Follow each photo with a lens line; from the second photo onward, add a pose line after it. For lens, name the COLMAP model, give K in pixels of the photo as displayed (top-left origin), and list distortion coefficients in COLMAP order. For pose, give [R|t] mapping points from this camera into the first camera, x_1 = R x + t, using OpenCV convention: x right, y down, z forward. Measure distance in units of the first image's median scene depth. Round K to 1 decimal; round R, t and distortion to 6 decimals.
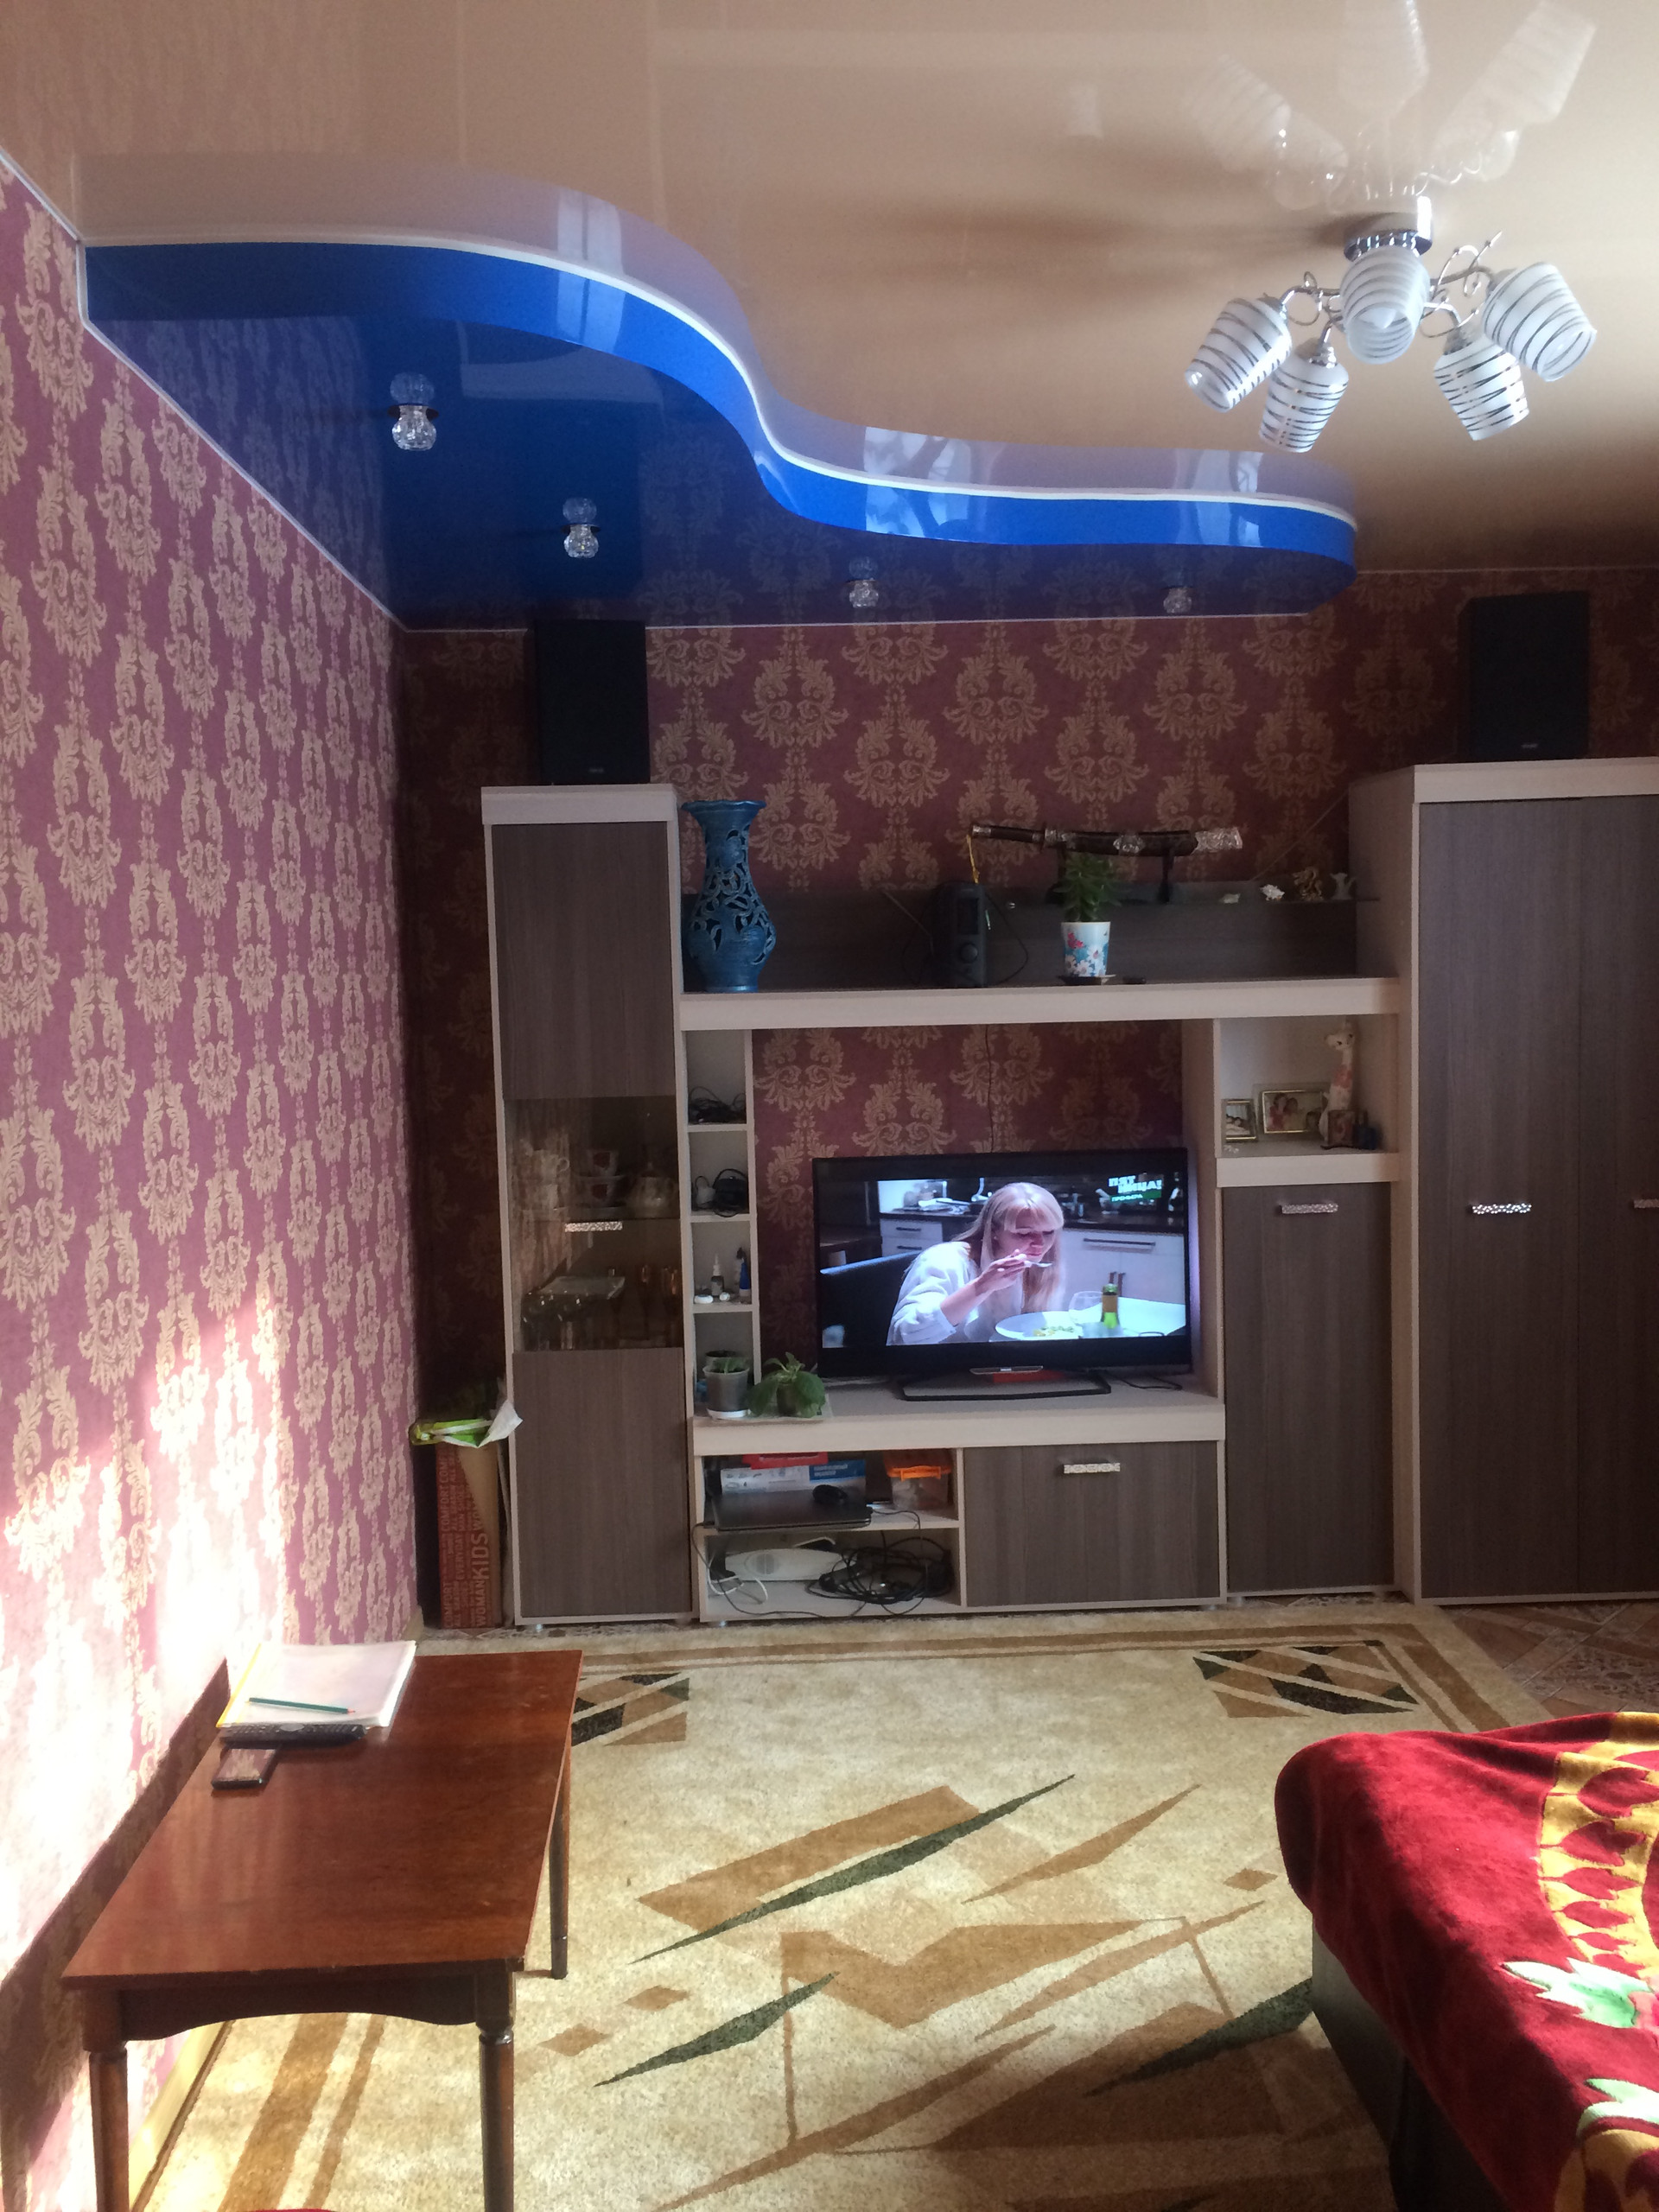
lens RADIAL K [[1920.0, 0, 819.7], [0, 1920.0, 1109.0], [0, 0, 1]] dist [0.084961, -0.117309]
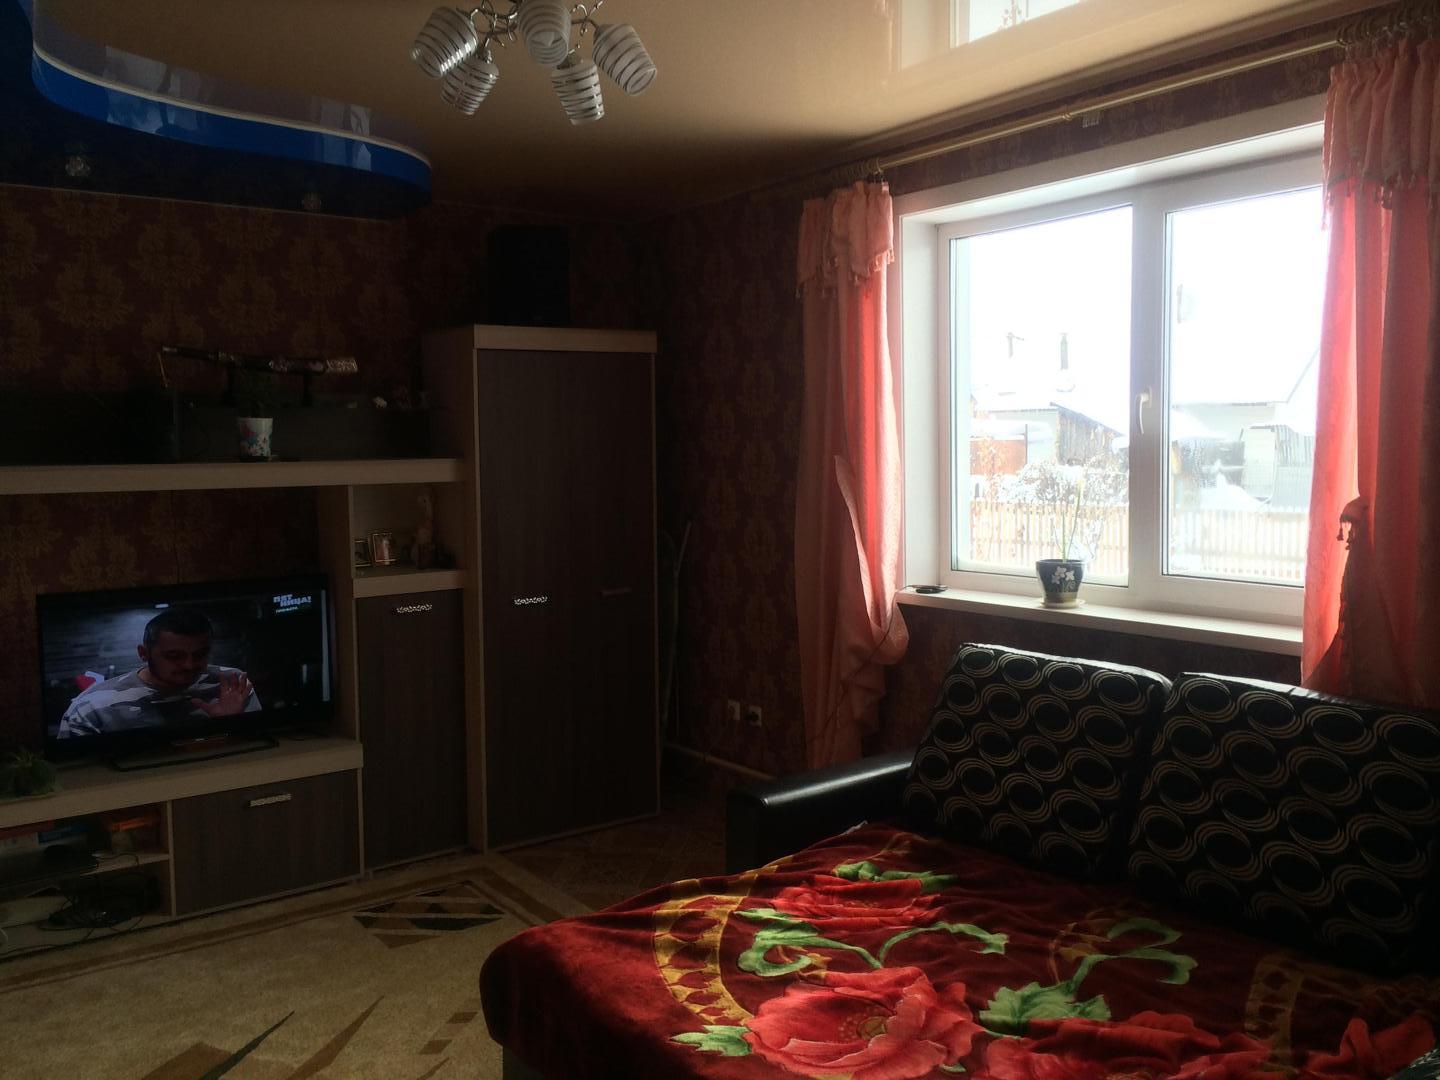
lens RADIAL K [[1249.9, 0, 711.5], [0, 1249.9, 536.5], [0, 0, 1]] dist [0.084961, -0.117309]
pose [[0.829788, -0.029028, 0.557323, -0.105685], [0.038248, 0.999256, -0.004902, 0.008383], [-0.556766, 0.025384, 0.830281, 0.036853]]
